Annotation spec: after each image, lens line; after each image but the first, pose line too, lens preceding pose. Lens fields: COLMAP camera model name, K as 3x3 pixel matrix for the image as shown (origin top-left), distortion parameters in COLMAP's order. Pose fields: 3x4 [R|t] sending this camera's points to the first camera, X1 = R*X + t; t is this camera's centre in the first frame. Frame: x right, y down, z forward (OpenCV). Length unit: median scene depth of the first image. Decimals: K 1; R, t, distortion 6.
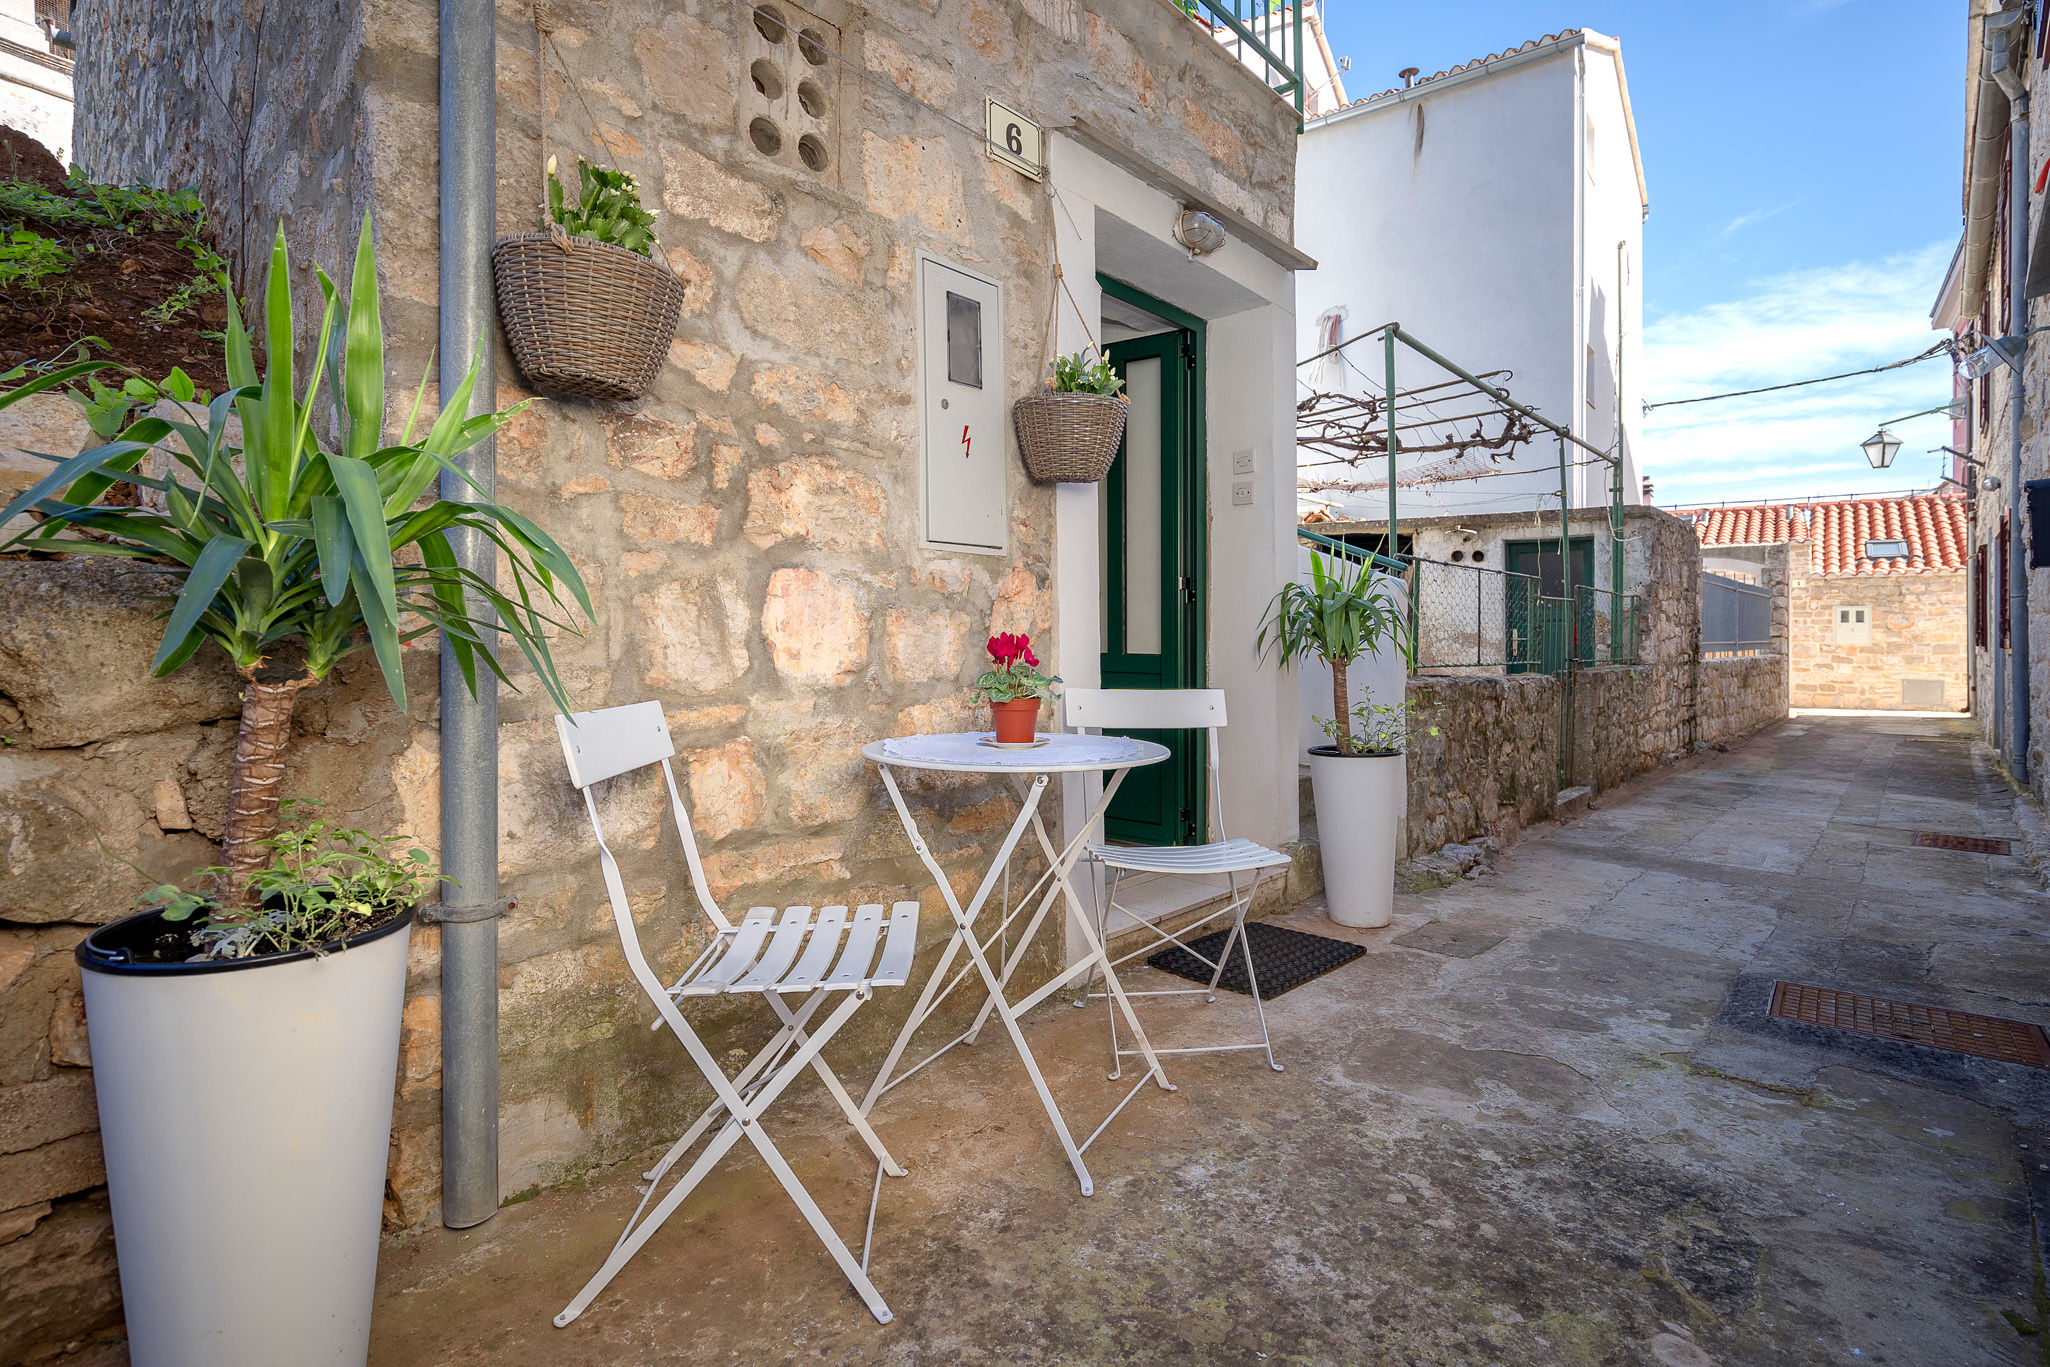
lens RADIAL K [[928.7, 0, 1018.9], [0, 928.7, 646.0], [0, 0, 1]] dist [-0.000909, 0.000250]
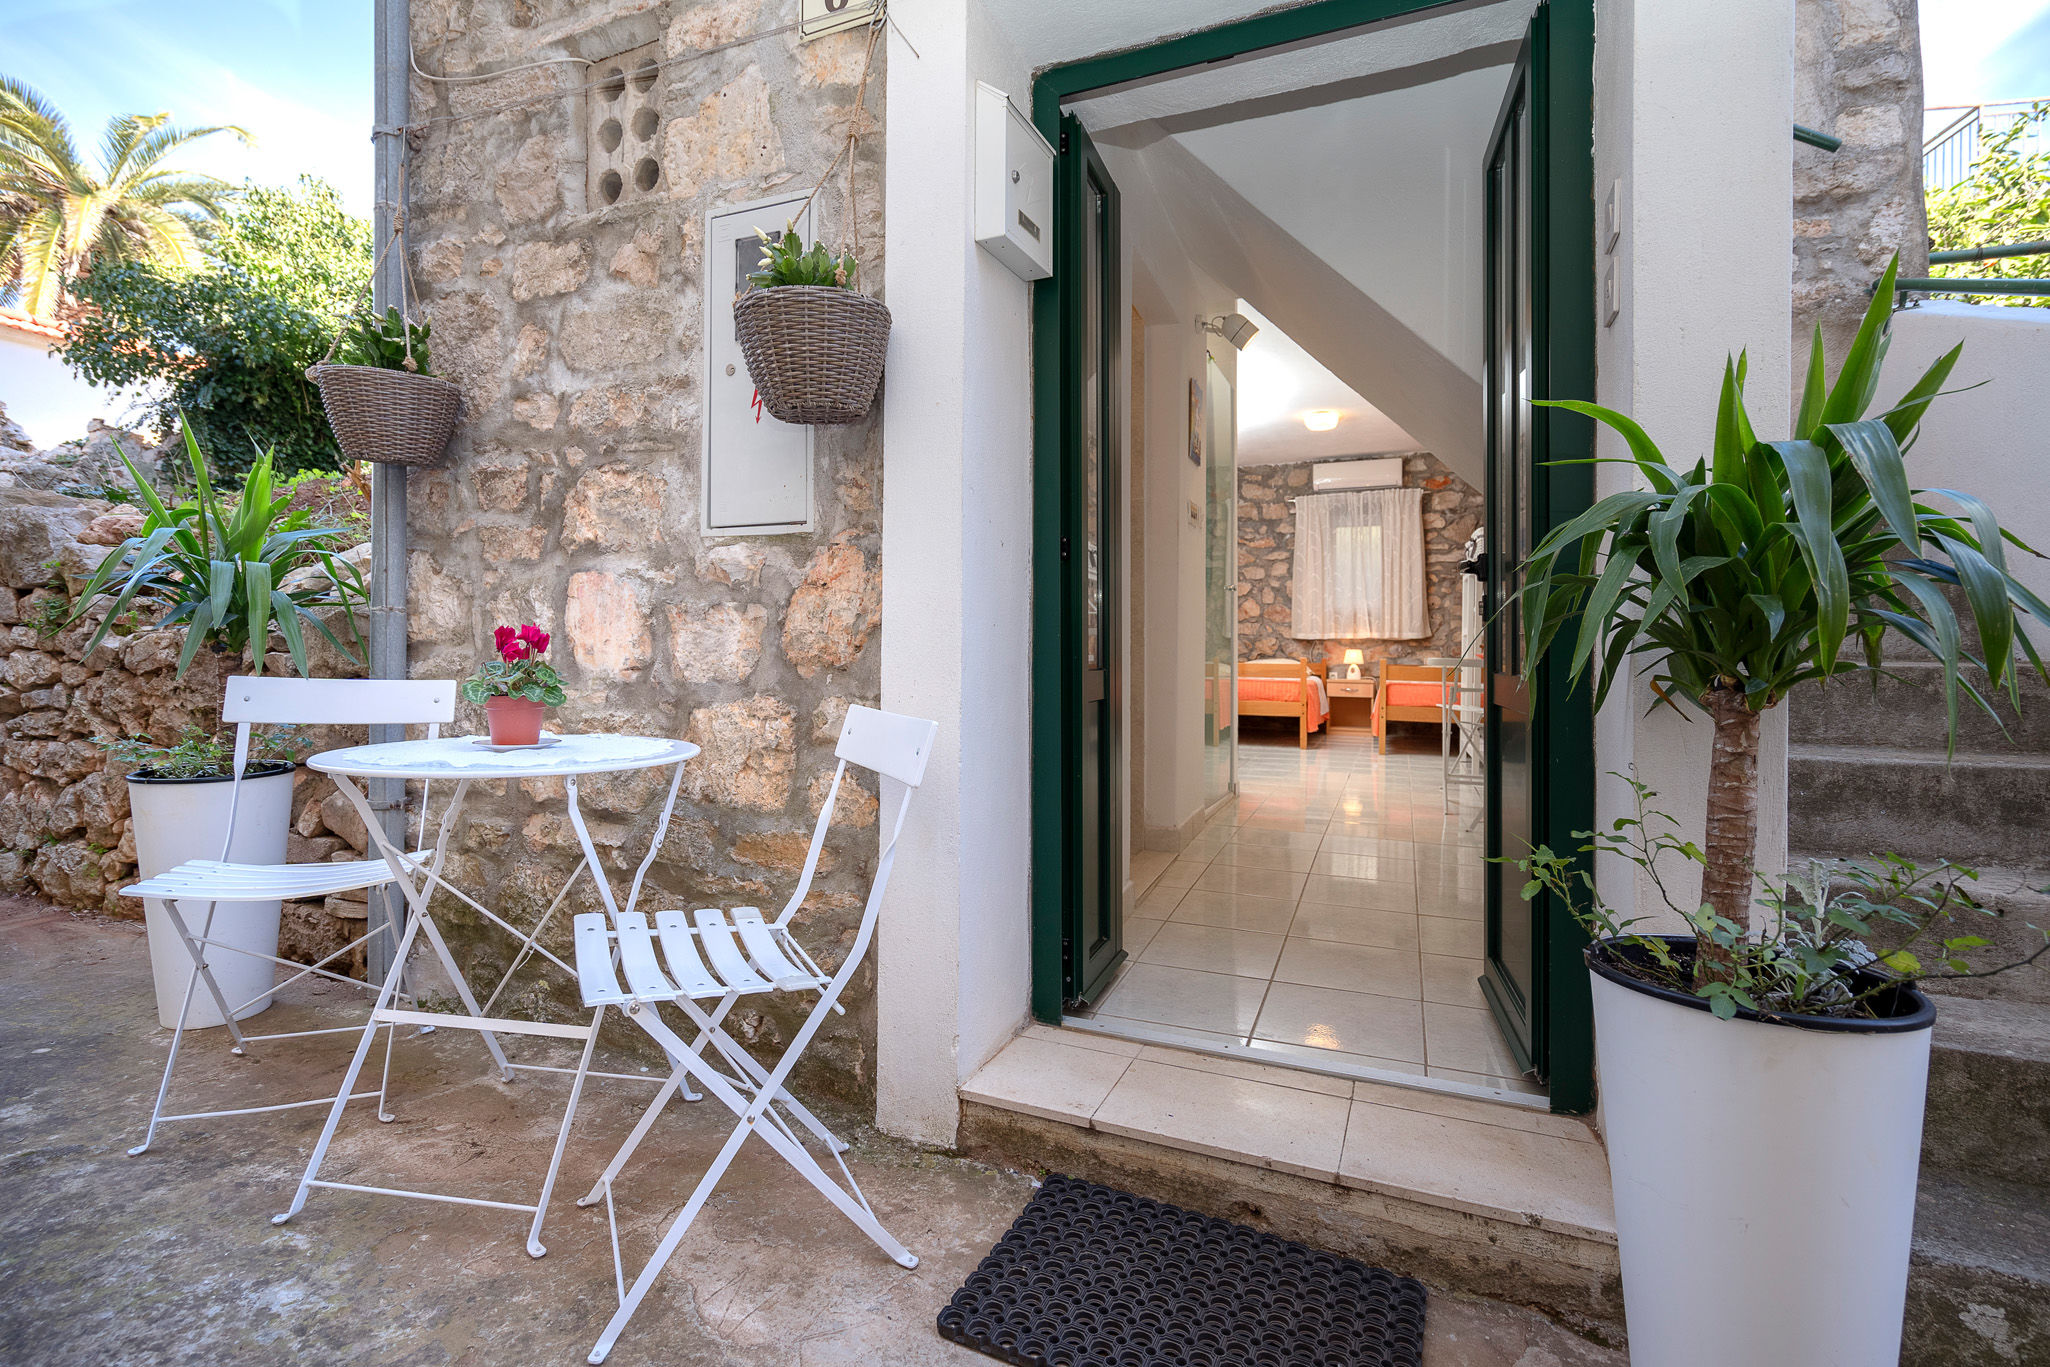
lens RADIAL K [[928.7, 0, 1018.9], [0, 928.7, 646.0], [0, 0, 1]] dist [-0.000909, 0.000250]
pose [[0.359828, 0.007063, -0.932992, 0.920822], [-0.010659, 0.999937, 0.003459, -0.004590], [0.932958, 0.008700, 0.359881, 1.025383]]
